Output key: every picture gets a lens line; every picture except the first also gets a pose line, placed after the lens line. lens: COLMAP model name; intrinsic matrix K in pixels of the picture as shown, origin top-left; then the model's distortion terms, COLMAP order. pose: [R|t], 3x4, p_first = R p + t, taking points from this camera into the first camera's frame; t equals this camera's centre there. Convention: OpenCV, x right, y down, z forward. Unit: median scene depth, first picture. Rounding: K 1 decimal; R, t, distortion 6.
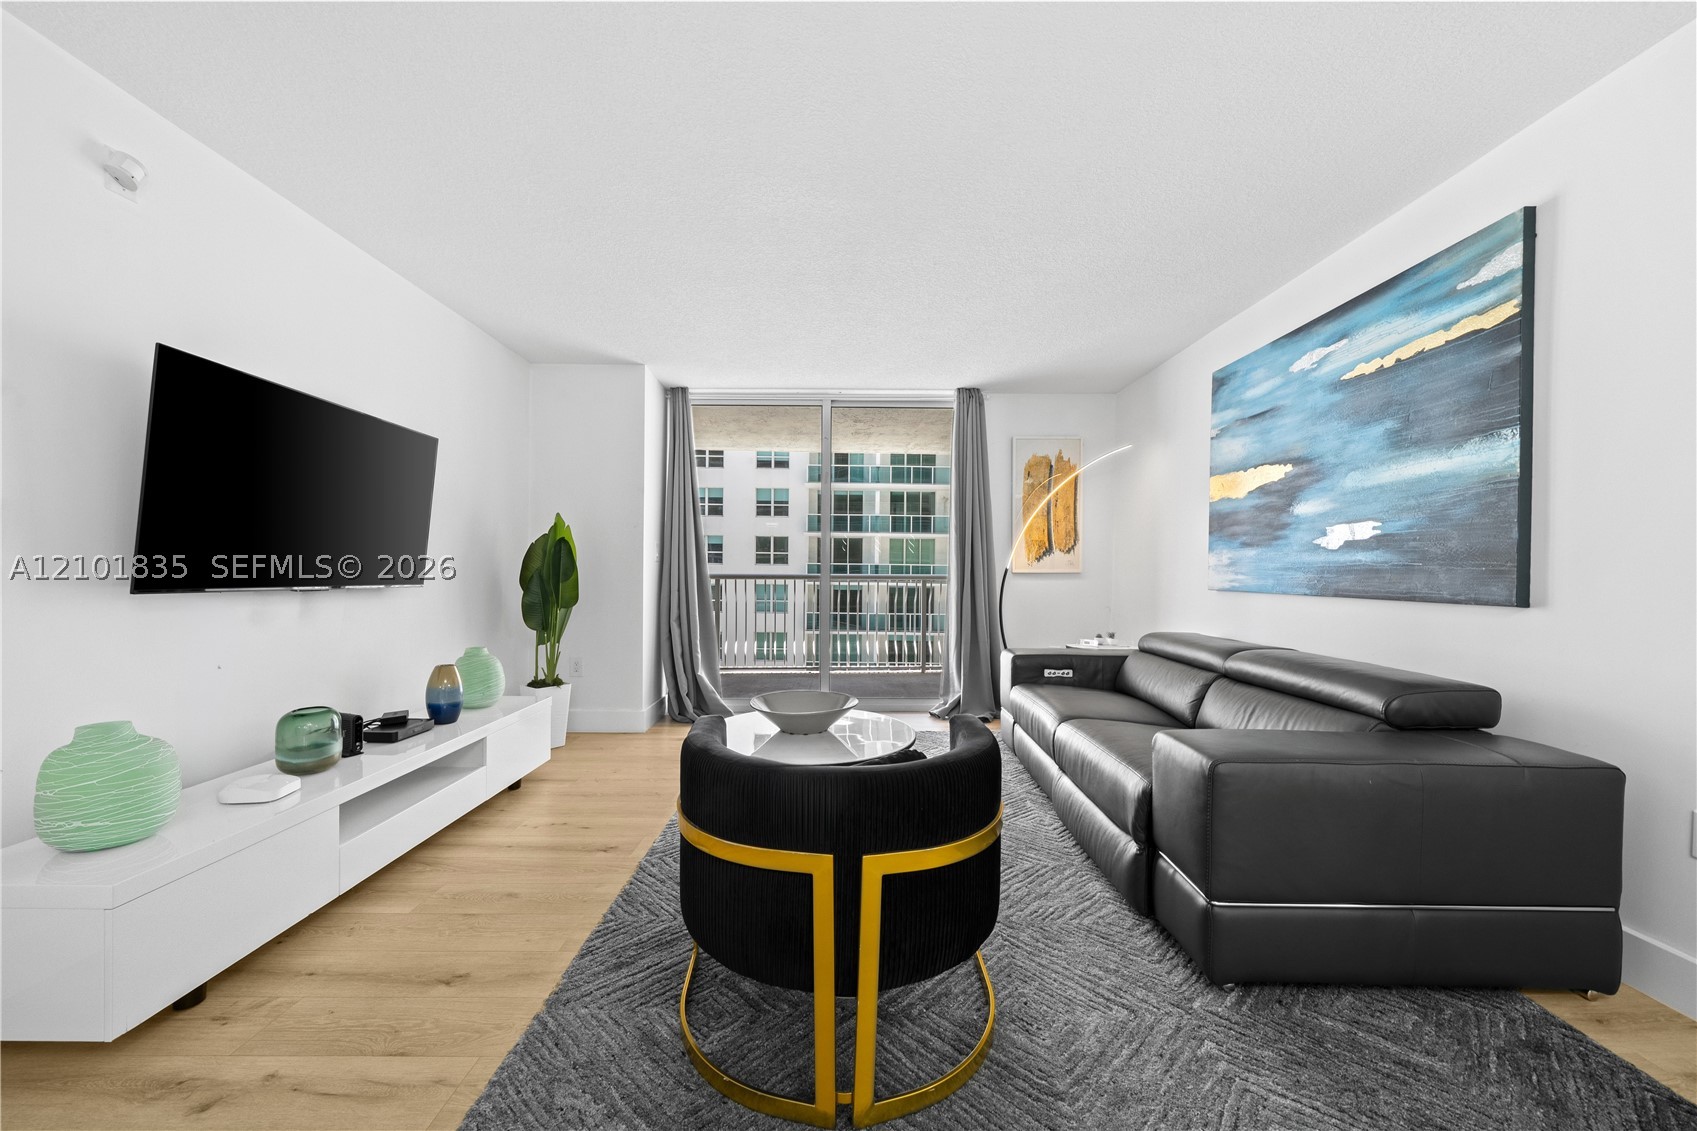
lens RADIAL K [[628.7, 0, 846.3], [0, 628.7, 576.7], [0, 0, 1]] dist [-0.000688, -0.000171]
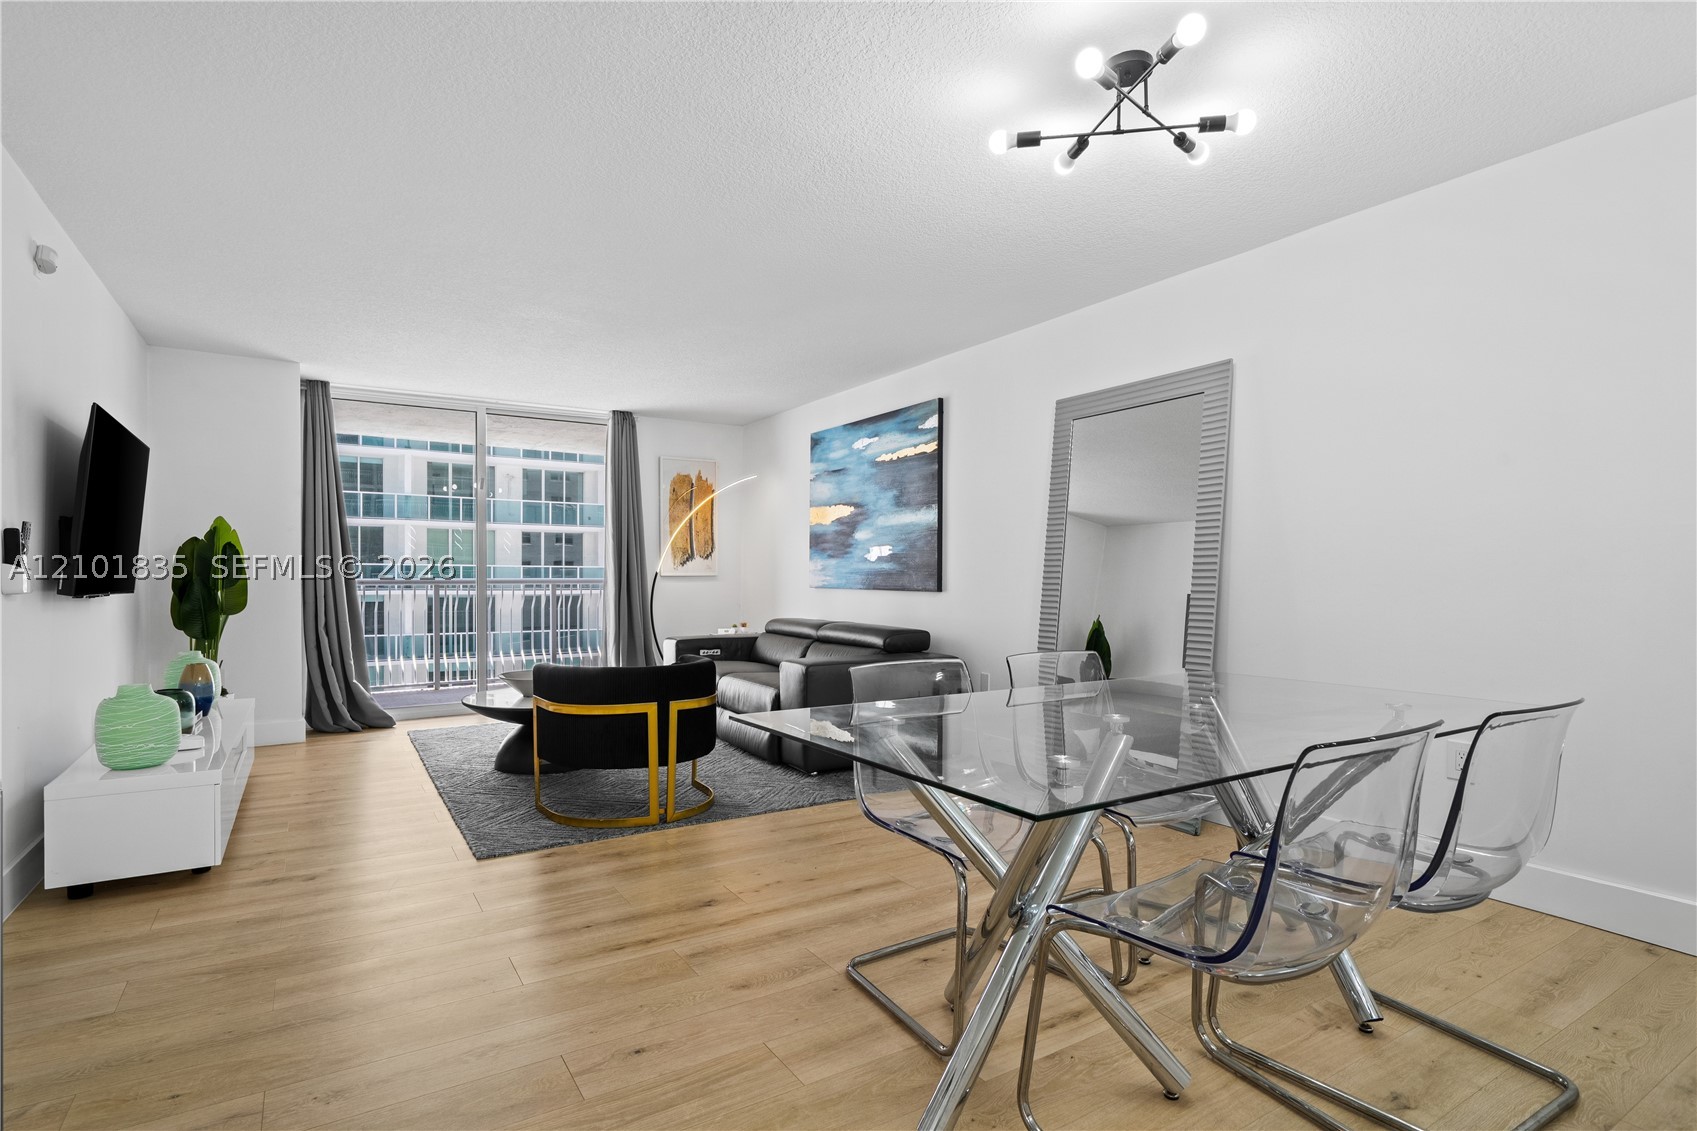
lens RADIAL K [[840.6, 0, 847.4], [0, 840.6, 572.8], [0, 0, 1]] dist [-0.000126, 0.000057]
pose [[0.849080, -0.002763, 0.528257, -0.421162], [0.007781, 0.999943, -0.007276, 0.002618], [-0.528207, 0.010288, 0.849053, -0.783433]]
